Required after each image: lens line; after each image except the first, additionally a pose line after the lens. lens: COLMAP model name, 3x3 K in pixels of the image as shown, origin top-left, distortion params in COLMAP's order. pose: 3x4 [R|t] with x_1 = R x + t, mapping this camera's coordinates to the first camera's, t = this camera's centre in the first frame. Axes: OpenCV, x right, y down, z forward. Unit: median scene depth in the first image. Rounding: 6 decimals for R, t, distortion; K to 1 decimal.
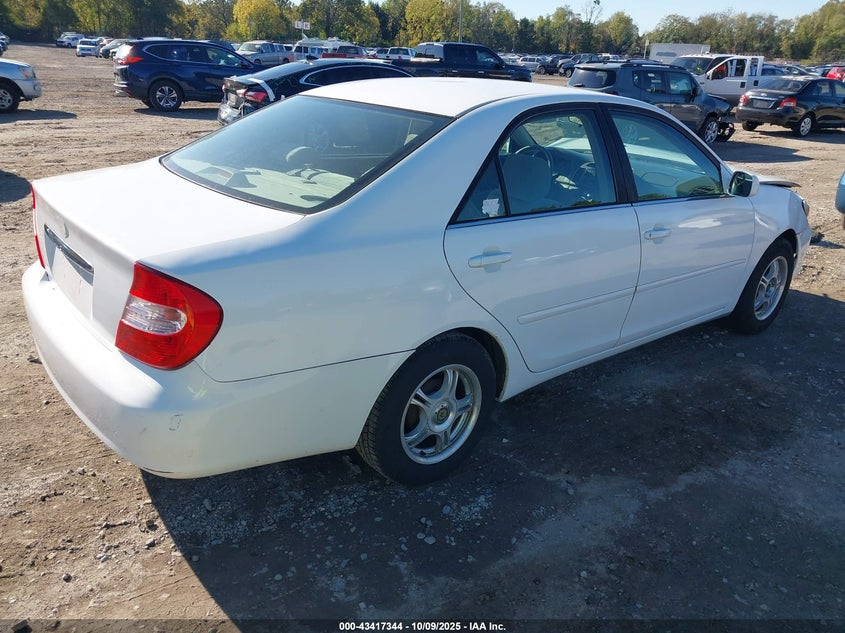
lens RADIAL K [[681.4, 0, 422.5], [0, 681.4, 316.5], [0, 0, 1]] dist [0.013118, 0.004646]
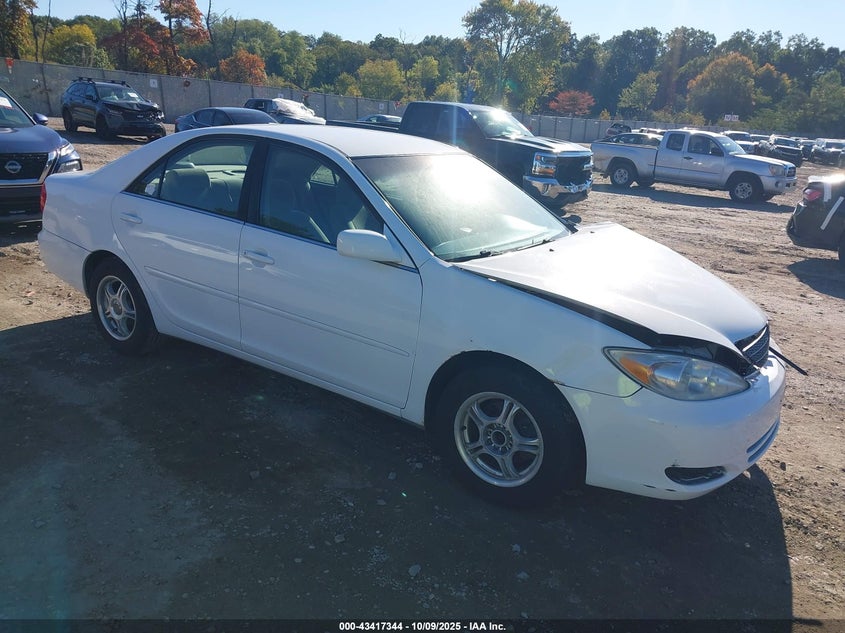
lens RADIAL K [[686.3, 0, 422.5], [0, 686.3, 316.5], [0, 0, 1]] dist [0.010962, 0.004268]
pose [[0.274456, 0.253848, -0.927489, 1.320169], [-0.397221, 0.908317, 0.131058, -0.256811], [0.875723, 0.332448, 0.350126, 0.801701]]
